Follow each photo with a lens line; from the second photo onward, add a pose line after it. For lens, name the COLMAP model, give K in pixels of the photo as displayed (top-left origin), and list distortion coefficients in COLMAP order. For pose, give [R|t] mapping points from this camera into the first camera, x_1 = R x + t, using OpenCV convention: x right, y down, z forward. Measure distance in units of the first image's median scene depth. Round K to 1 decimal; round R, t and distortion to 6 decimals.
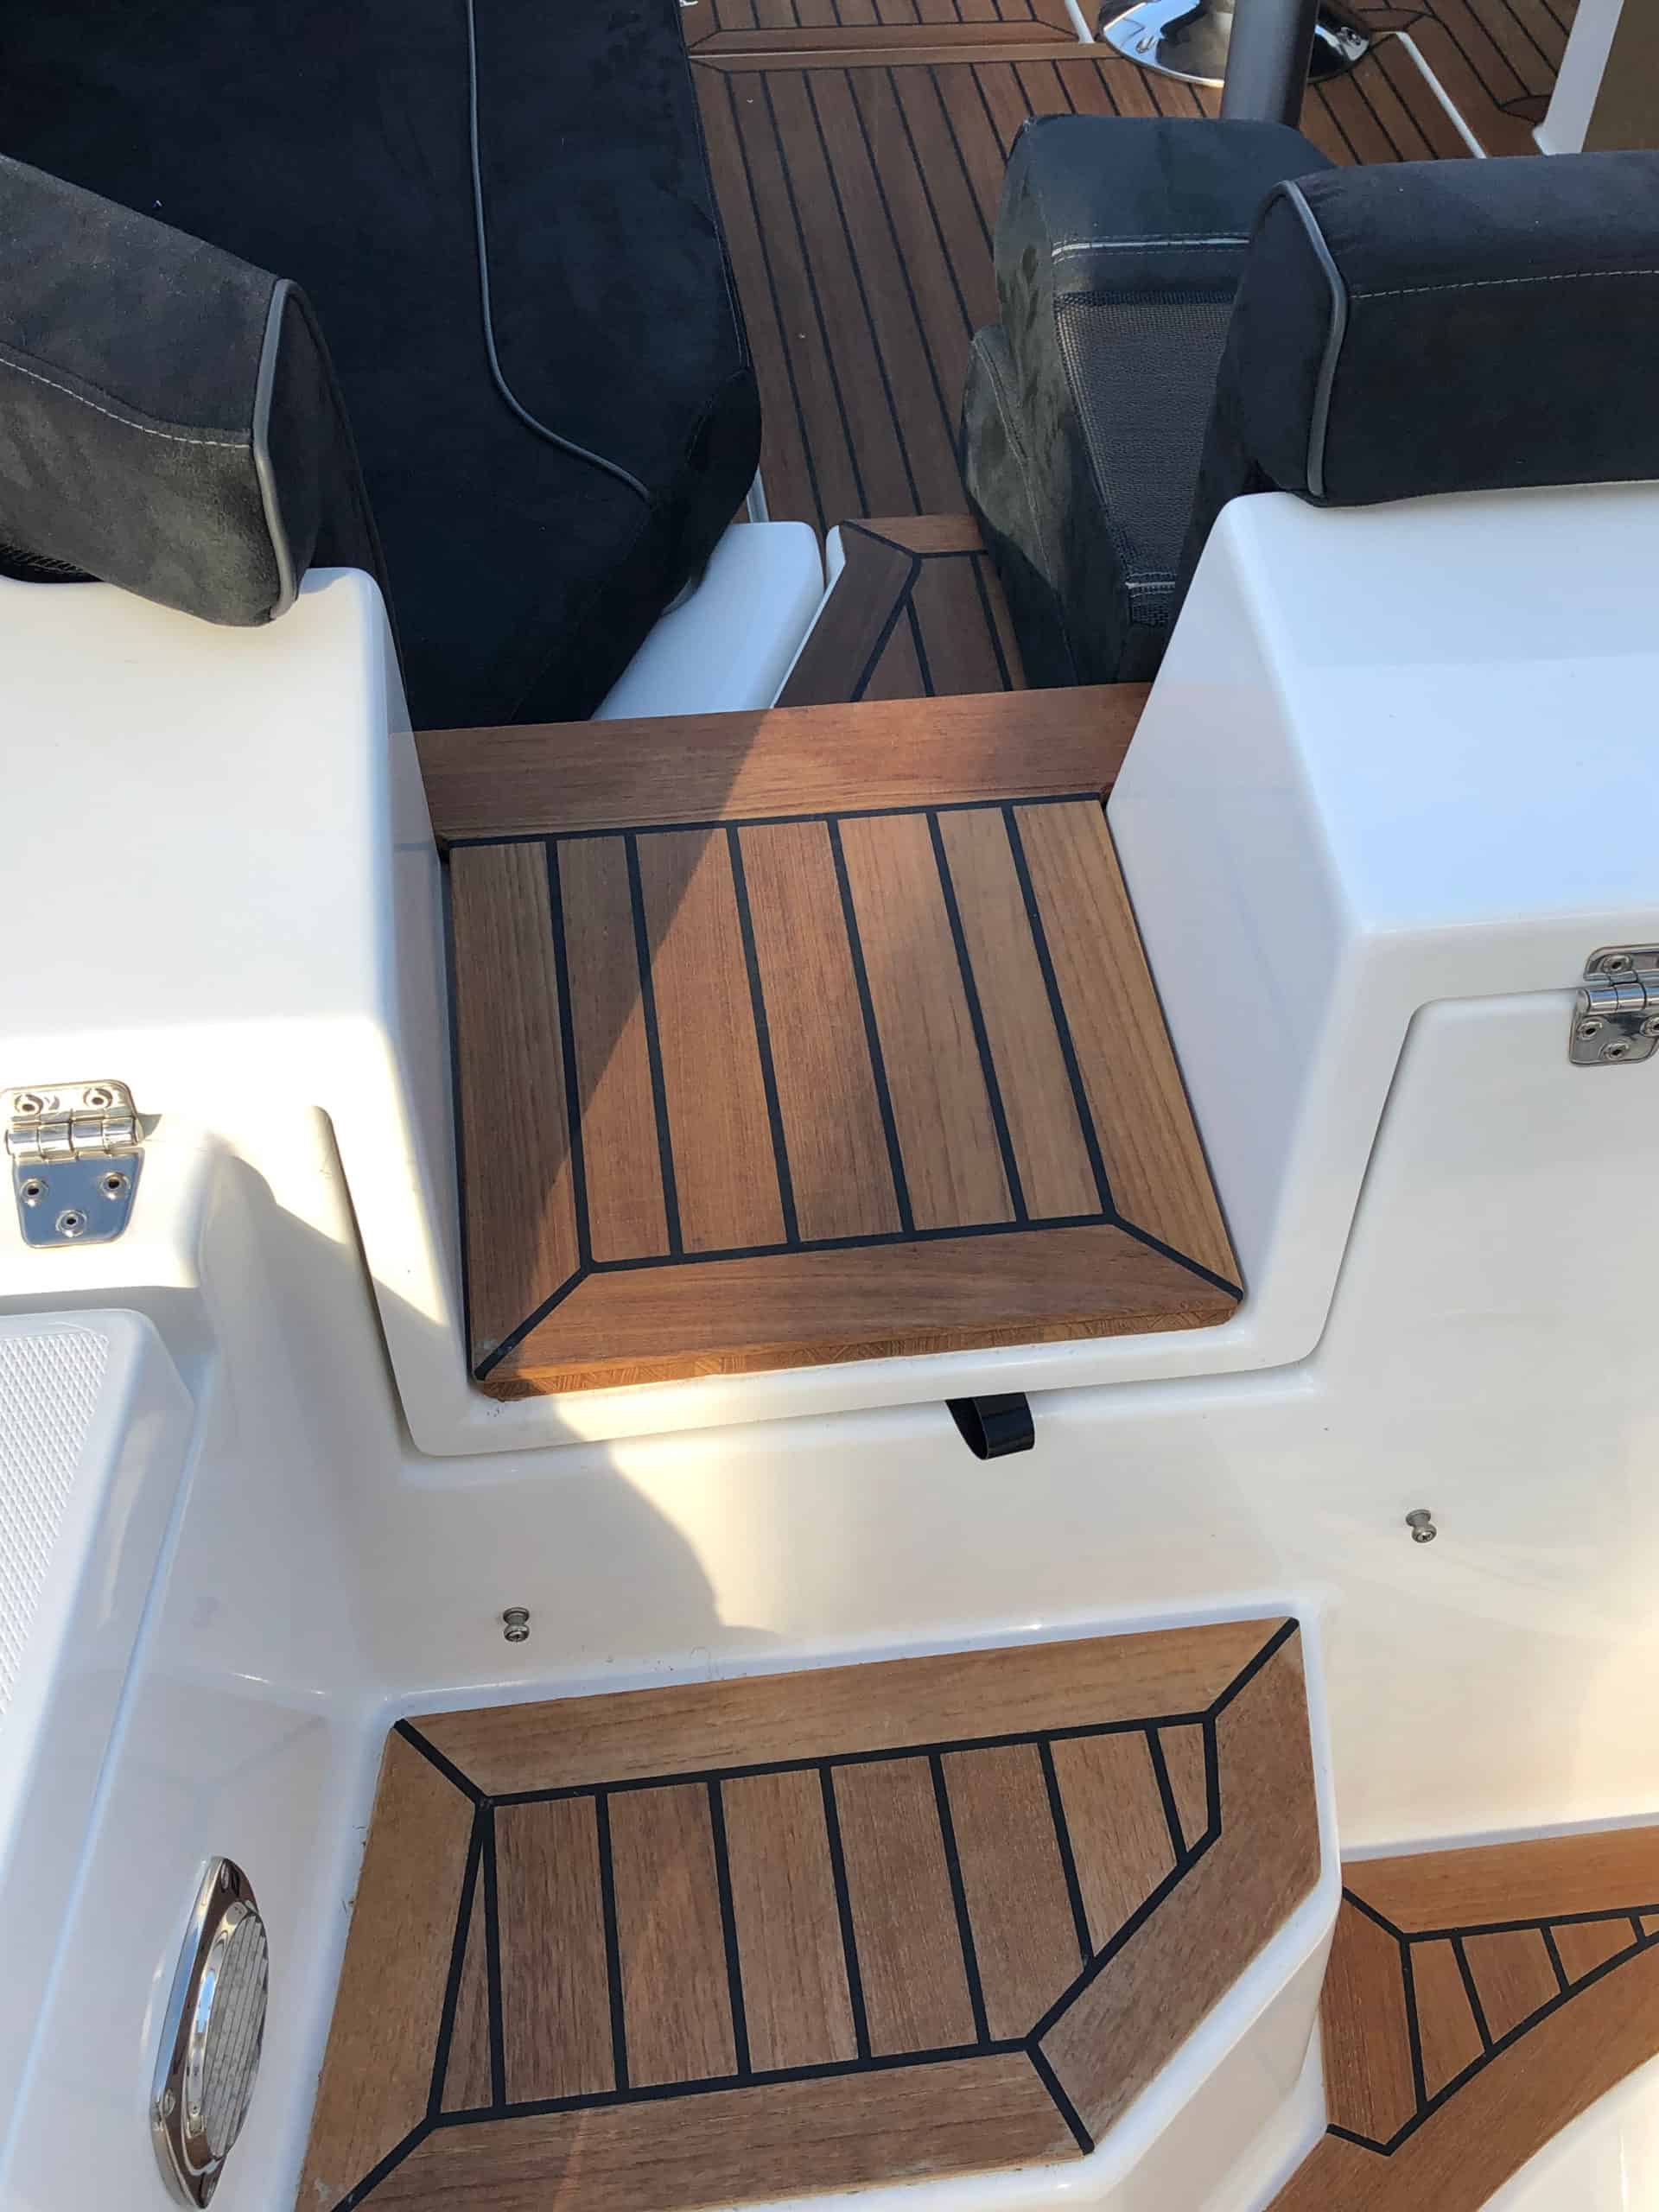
lens RADIAL K [[2432.5, 0, 829.5], [0, 2432.5, 1106.0], [0, 0, 1]] dist [0.228173, -0.756152]
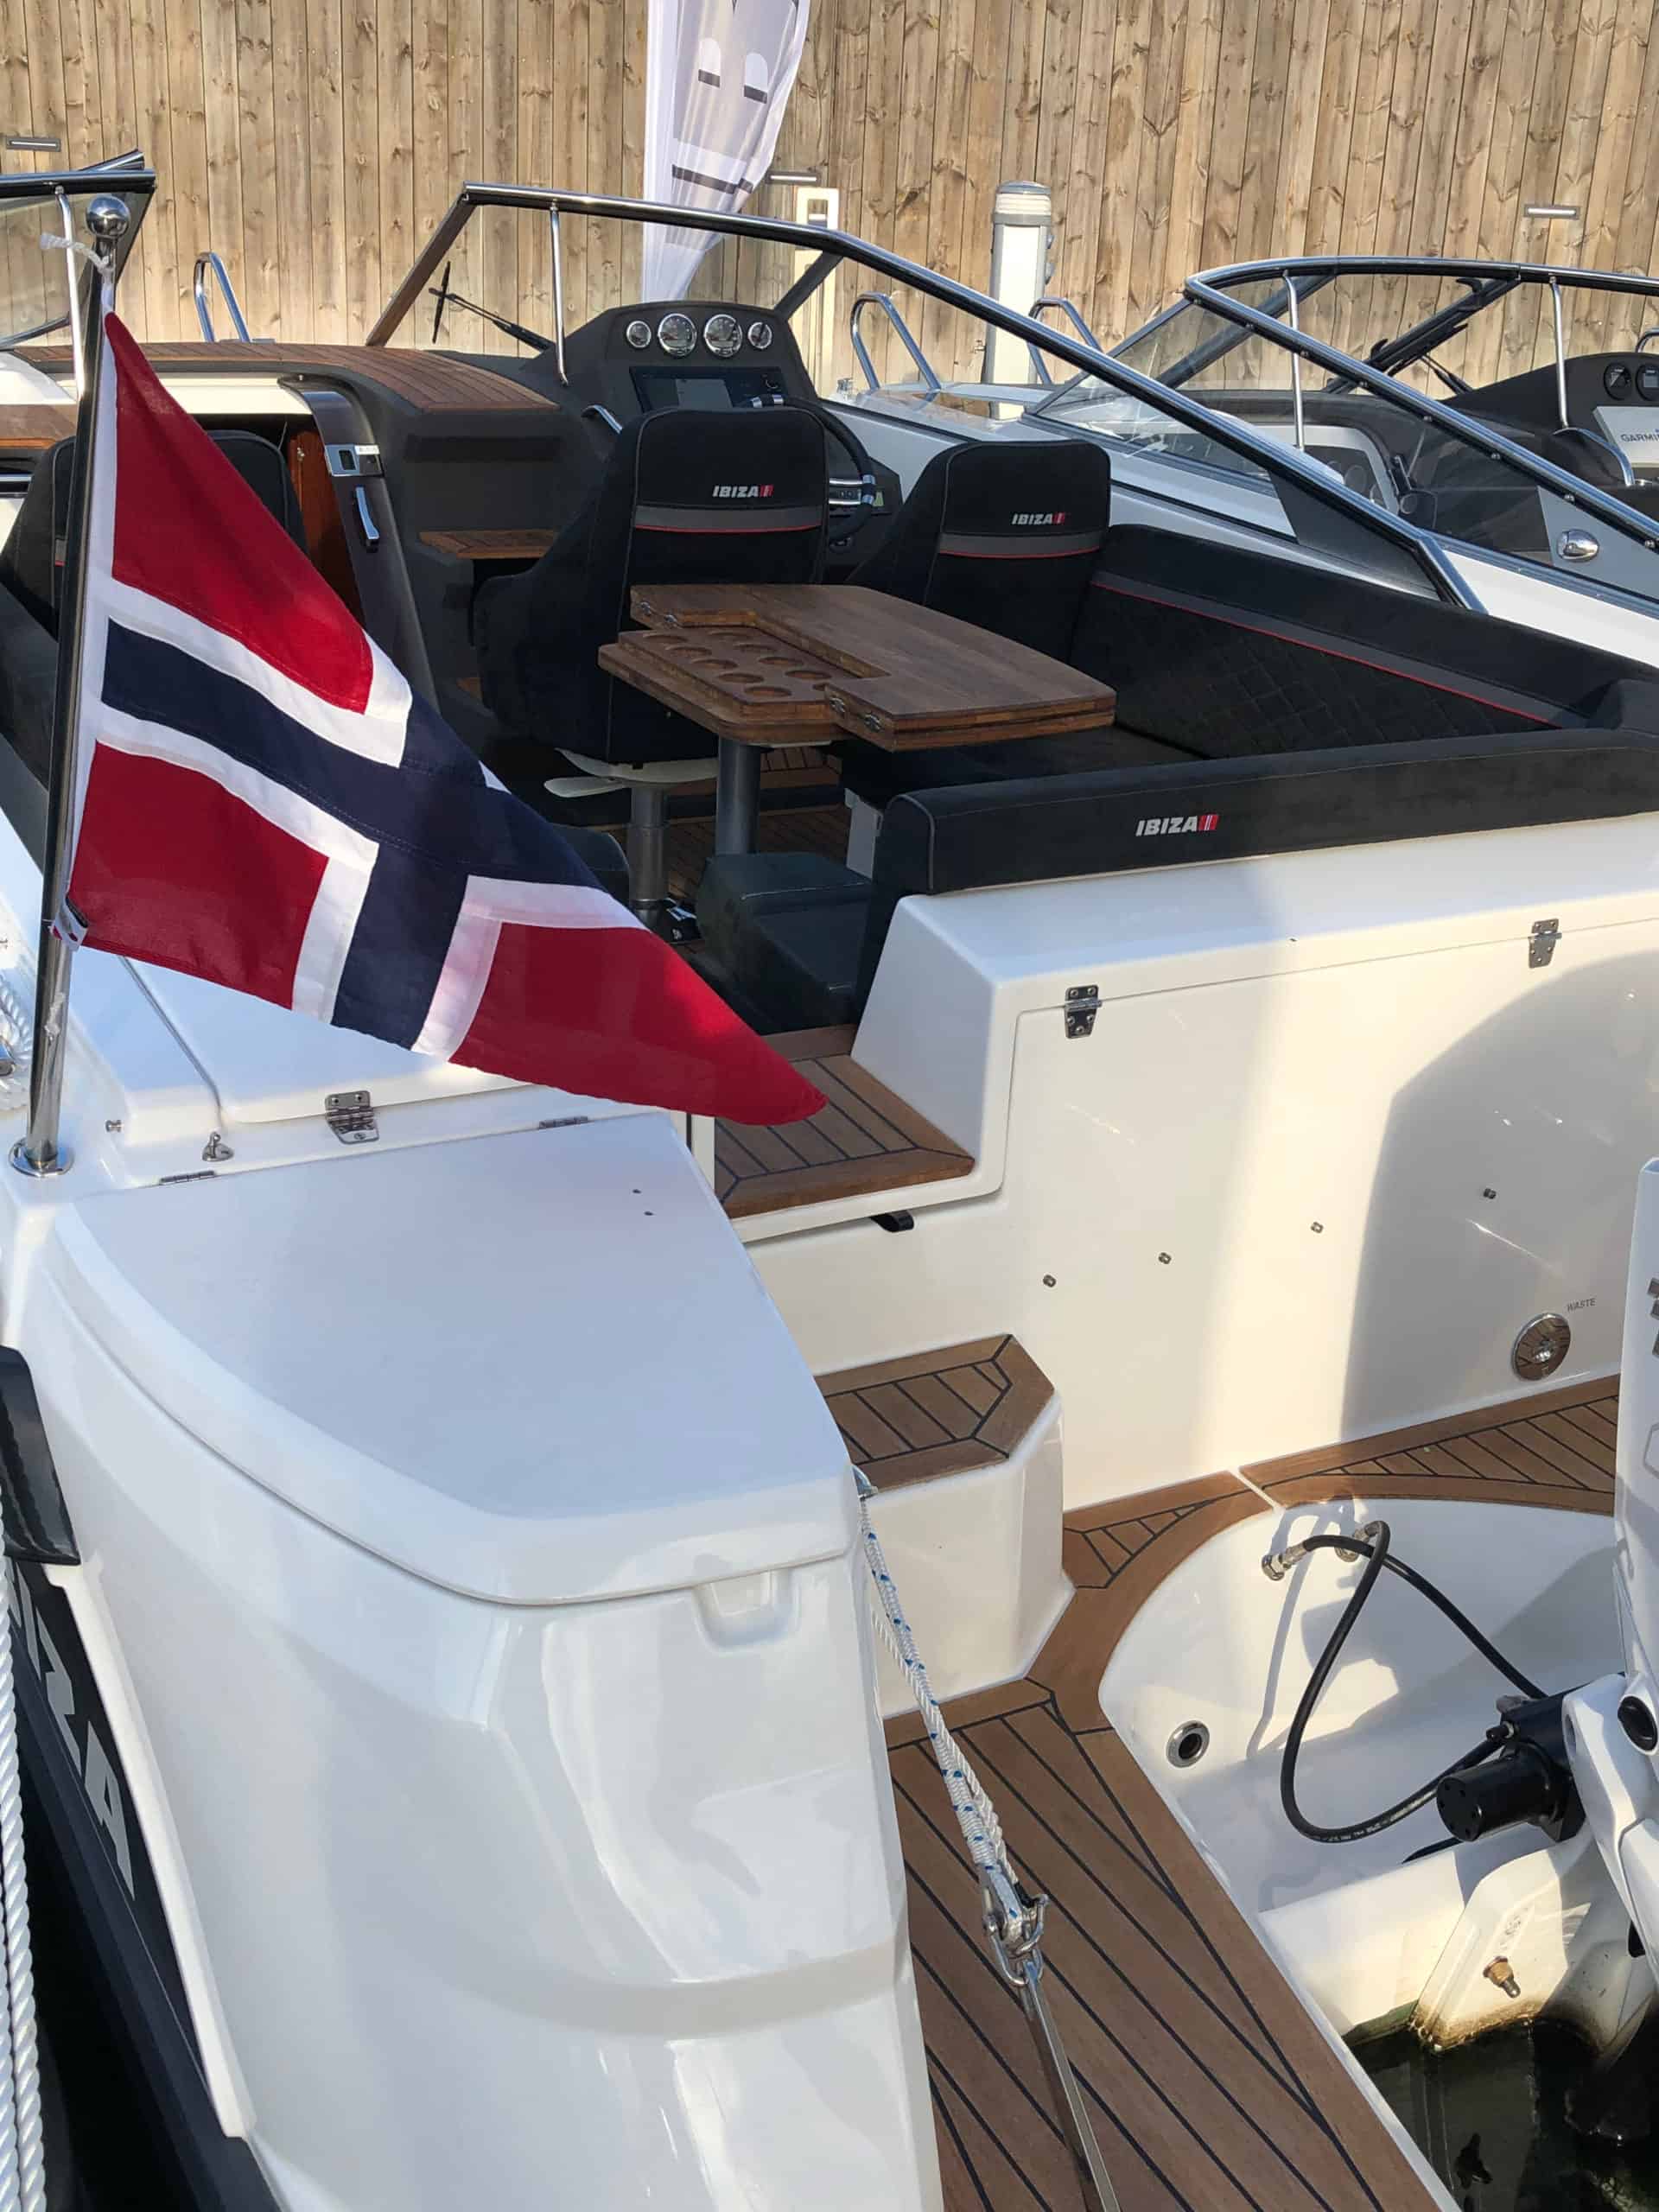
lens RADIAL K [[2354.6, 0, 829.5], [0, 2354.6, 1106.0], [0, 0, 1]] dist [-0.008578, -0.022150]
pose [[0.939421, -0.113352, 0.323481, -0.259184], [0.234265, 0.901246, -0.364521, 0.297792], [-0.250217, 0.418219, 0.873203, -0.394627]]
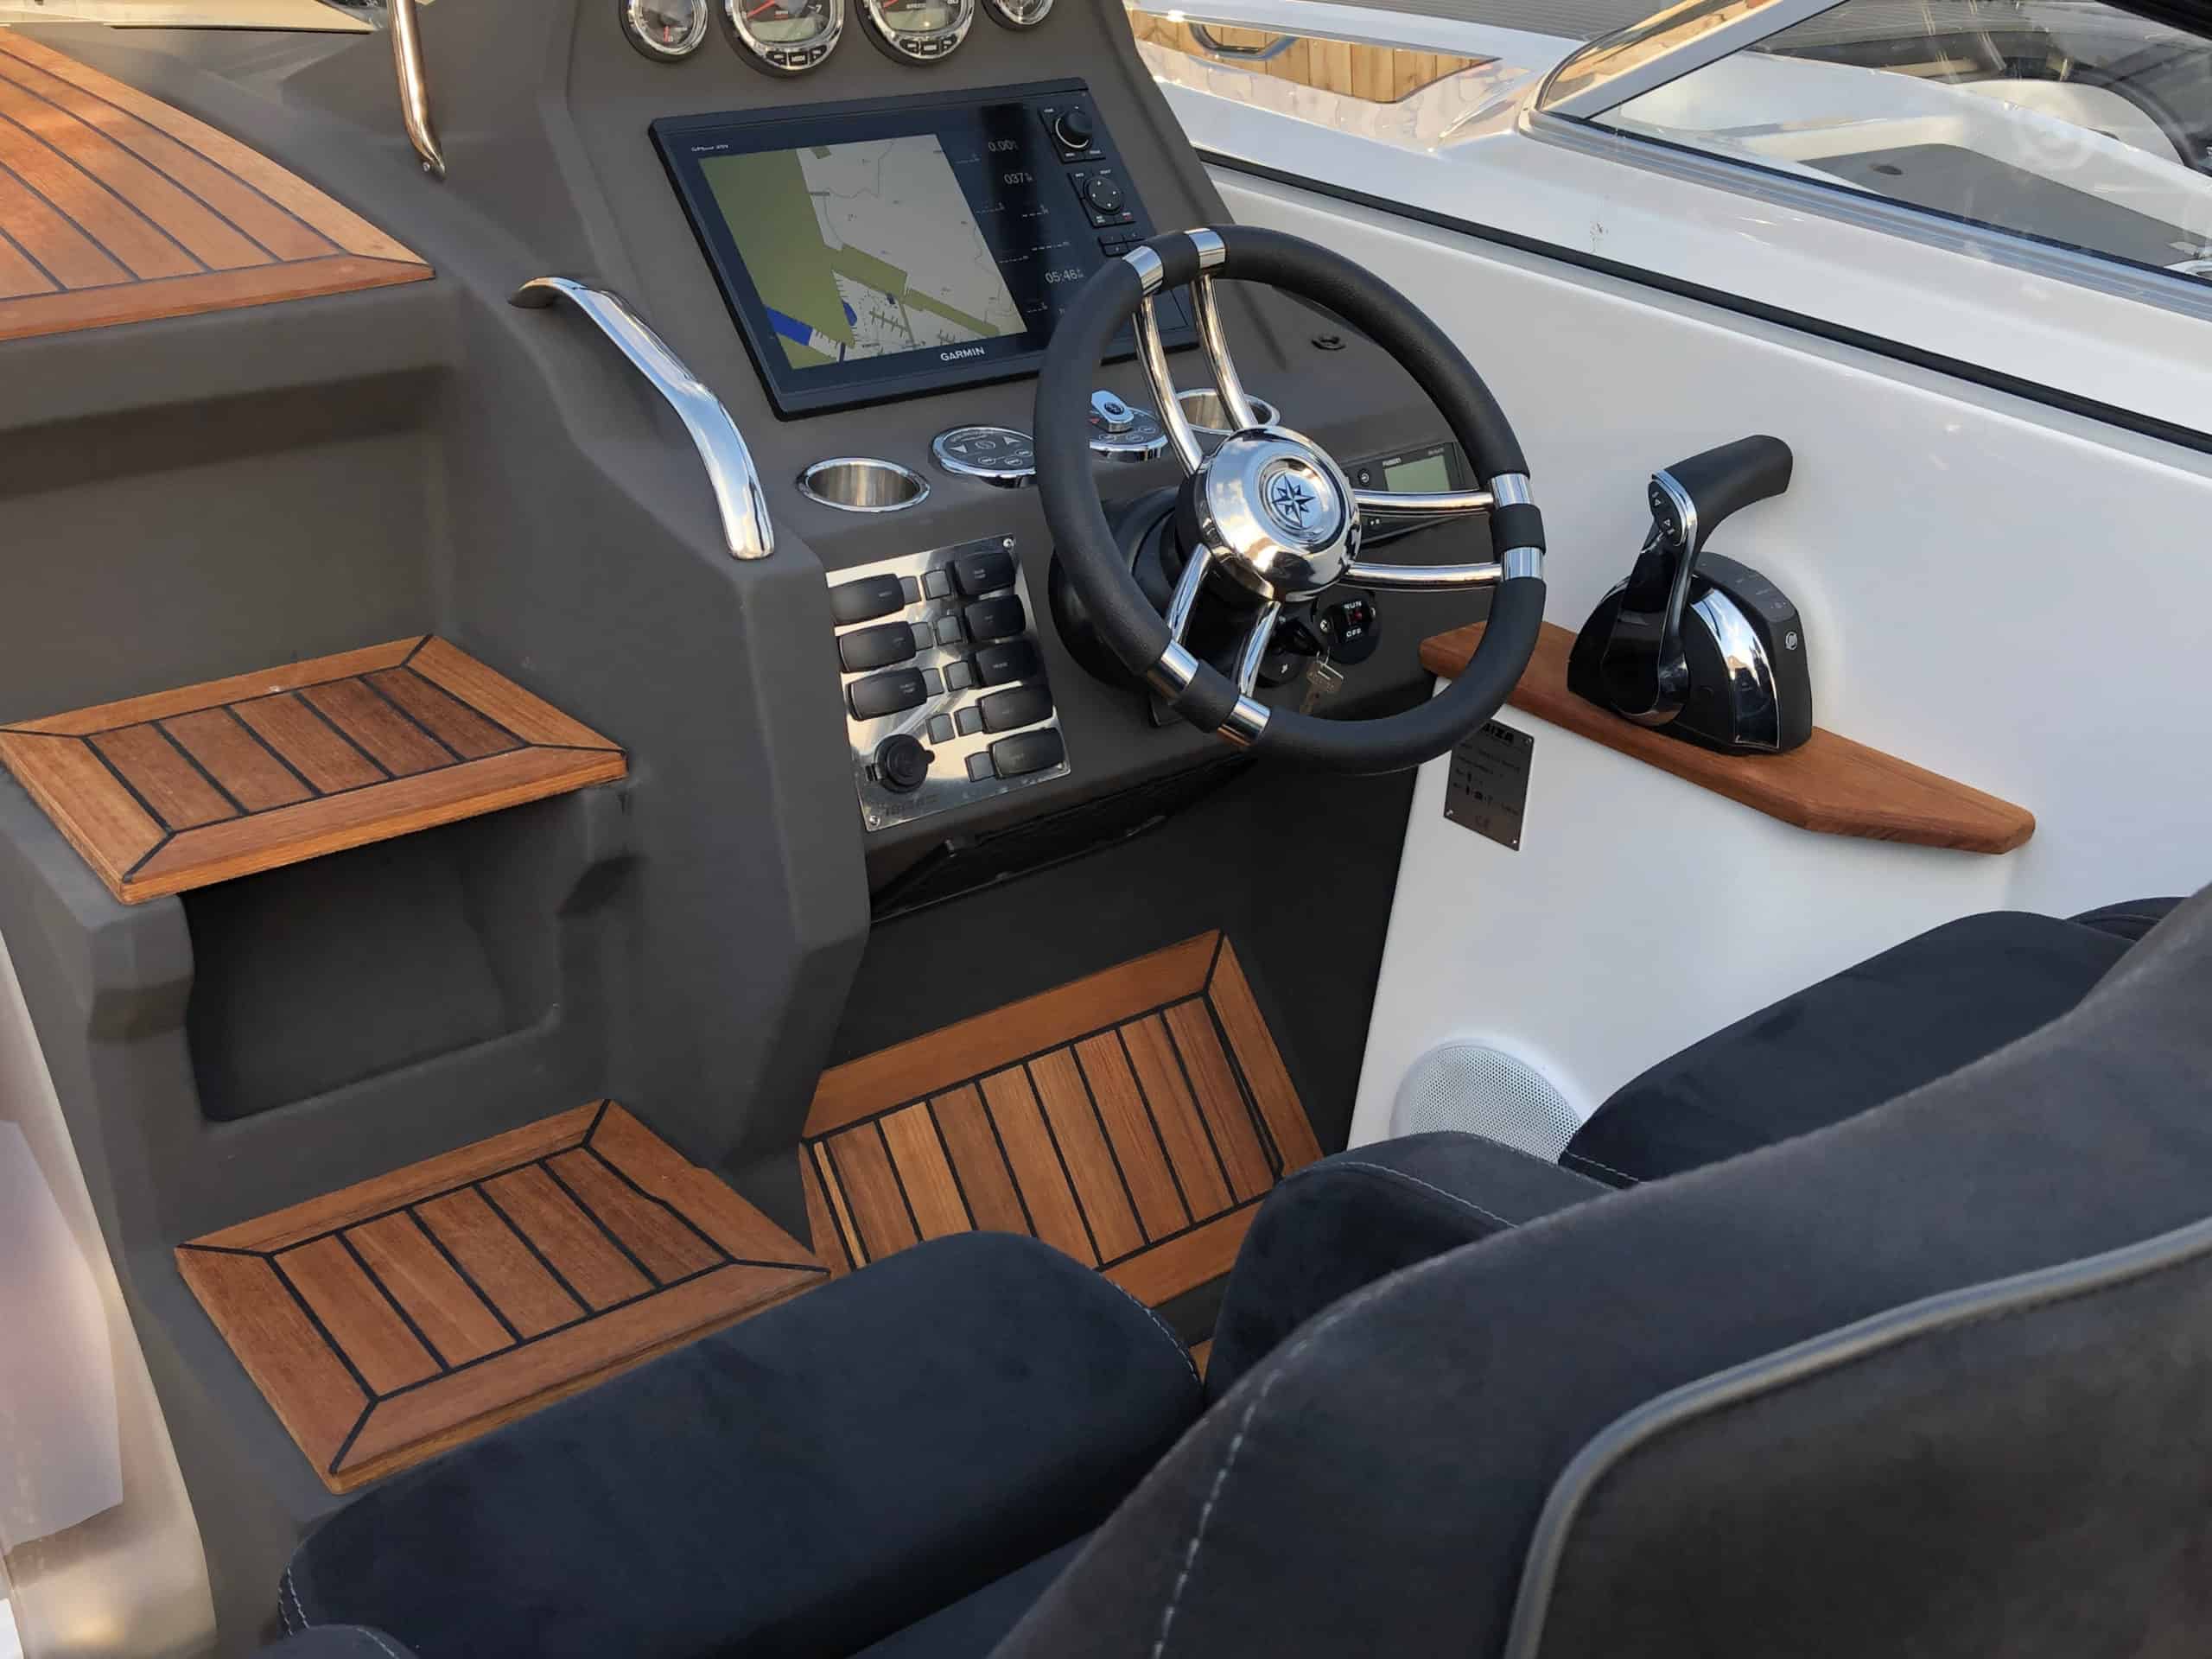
lens RADIAL K [[2449.9, 0, 1067.8], [0, 2449.9, 796.6], [0, 0, 1]] dist [0.162648, -0.482649]
pose [[0.869105, -0.225226, 0.440375, 0.052443], [0.364545, 0.893415, -0.262520, -0.620894], [-0.334311, 0.388694, 0.858576, 0.556198]]
